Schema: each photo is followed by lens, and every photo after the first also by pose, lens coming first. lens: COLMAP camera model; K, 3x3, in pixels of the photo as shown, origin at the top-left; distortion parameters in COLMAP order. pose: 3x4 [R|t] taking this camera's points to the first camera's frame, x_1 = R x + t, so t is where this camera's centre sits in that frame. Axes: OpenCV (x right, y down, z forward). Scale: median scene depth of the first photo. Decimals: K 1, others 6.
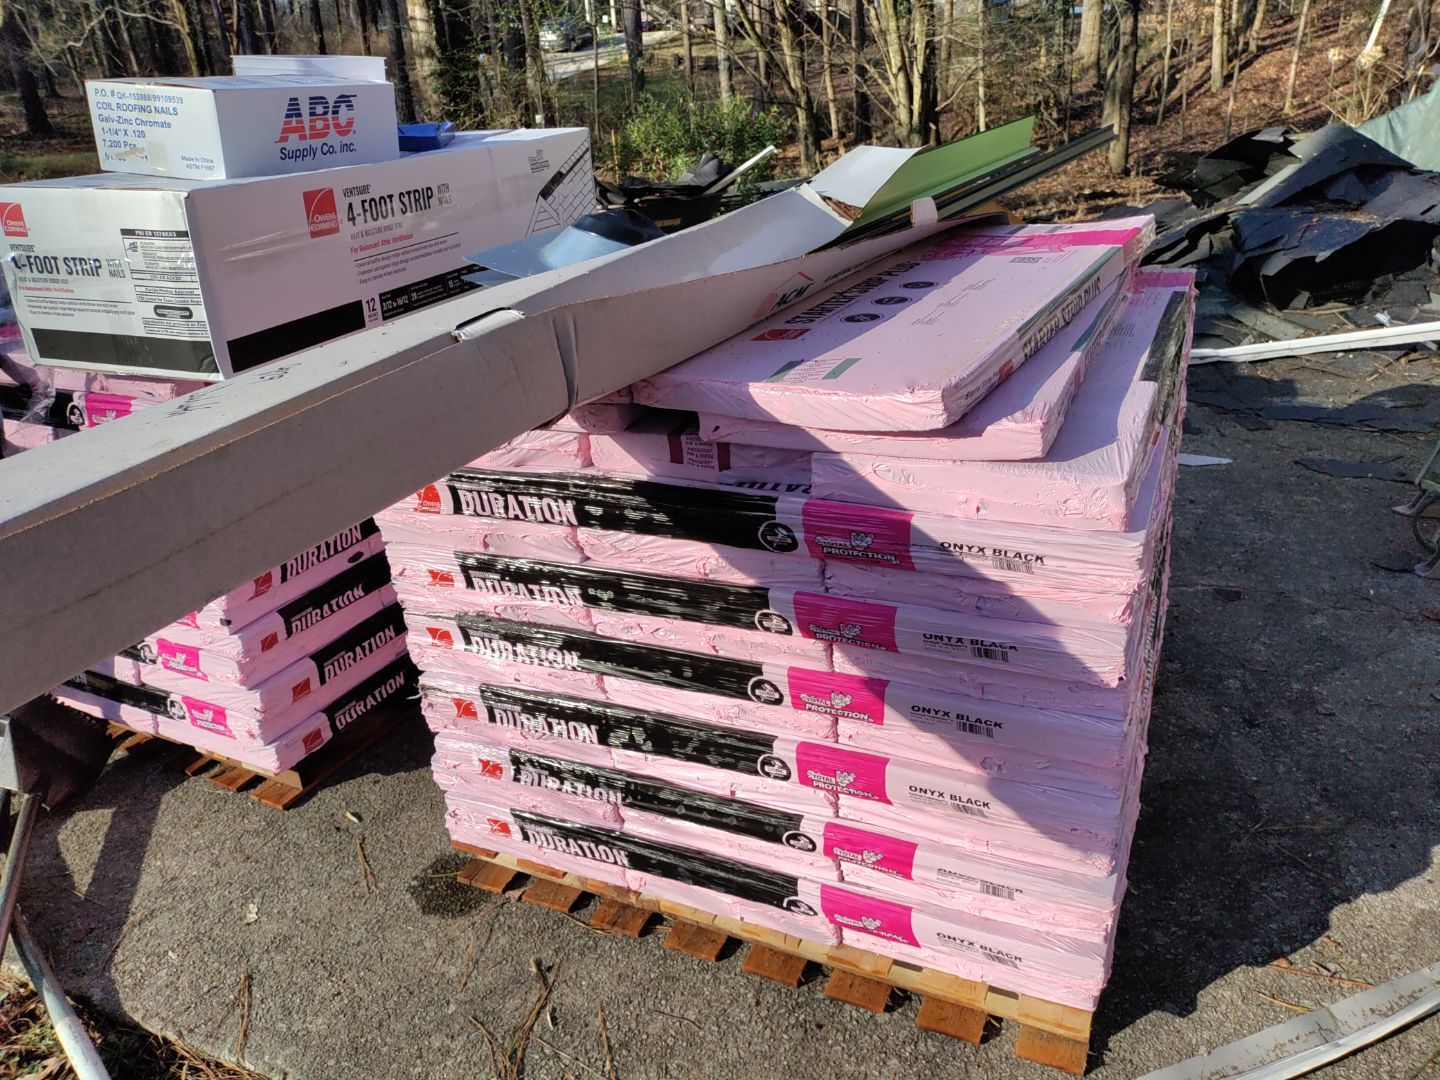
lens RADIAL K [[1066.6, 0, 720.0], [0, 1066.6, 540.0], [0, 0, 1]] dist [0.070128, -0.085307]
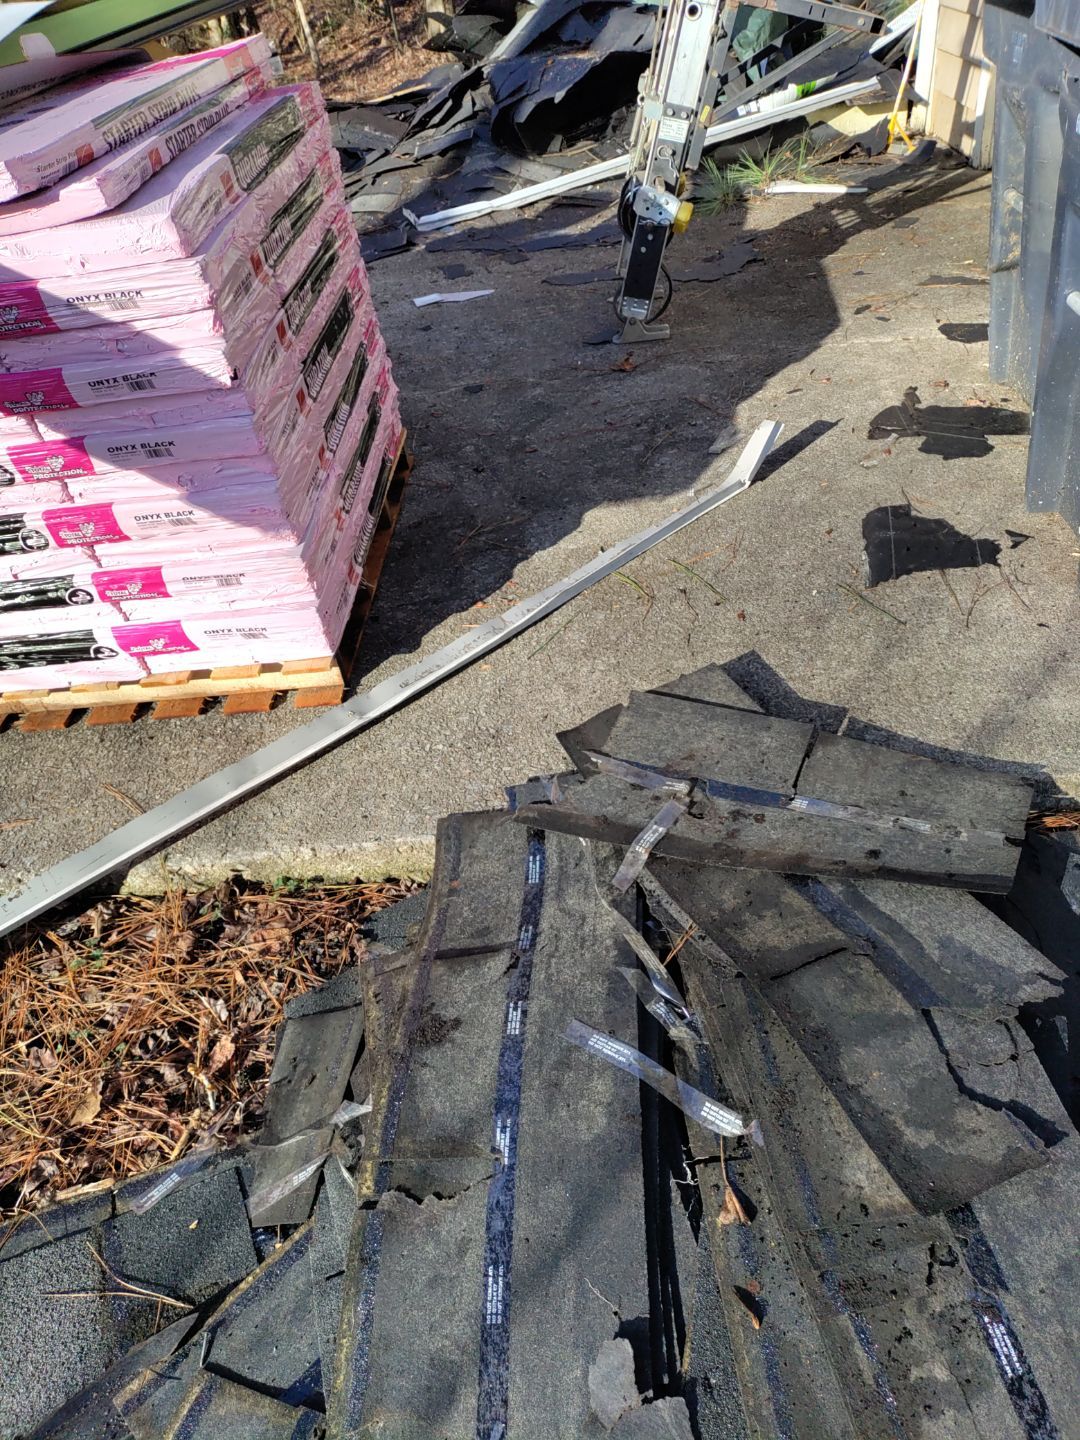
lens RADIAL K [[1062.3, 0, 544.1], [0, 1062.3, 735.0], [0, 0, 1]] dist [0.071957, -0.107287]
pose [[0.921243, -0.288072, 0.261392, 0.179782], [0.227109, 0.943883, 0.239806, 0.229603], [-0.315804, -0.161555, 0.934969, -0.336809]]
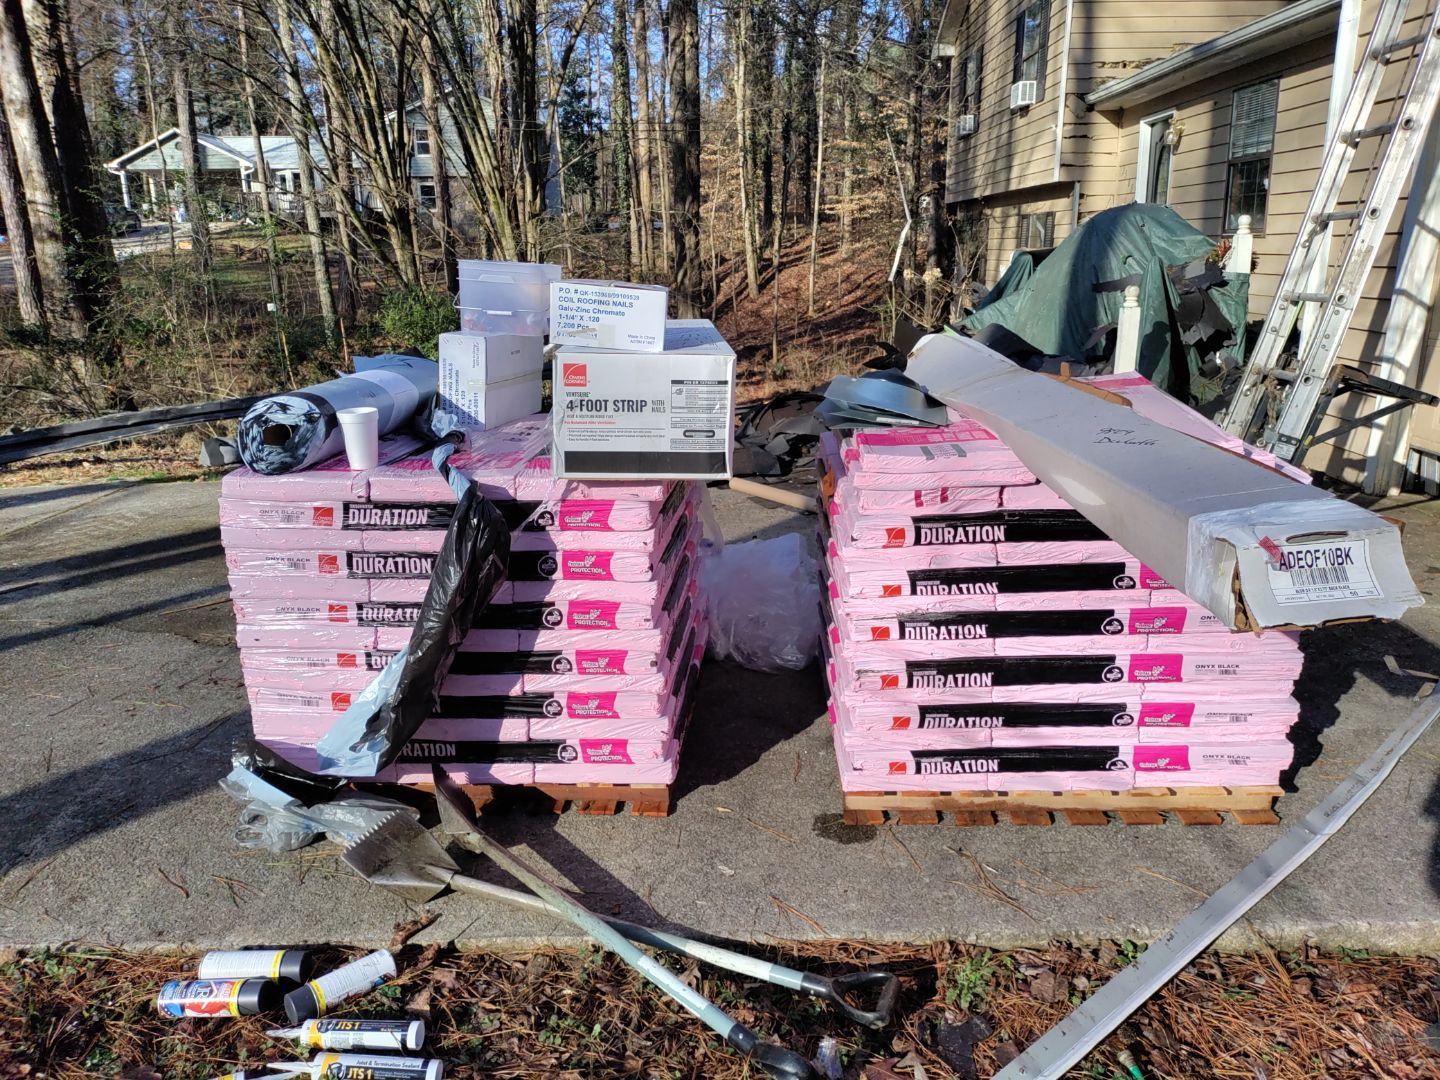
lens RADIAL K [[1066.6, 0, 720.0], [0, 1066.6, 540.0], [0, 0, 1]] dist [0.070128, -0.085307]
pose [[0.916921, -0.066066, 0.393562, -1.043991], [0.129469, 0.982105, -0.136774, 0.136405], [-0.377483, 0.176365, 0.909067, -0.320929]]
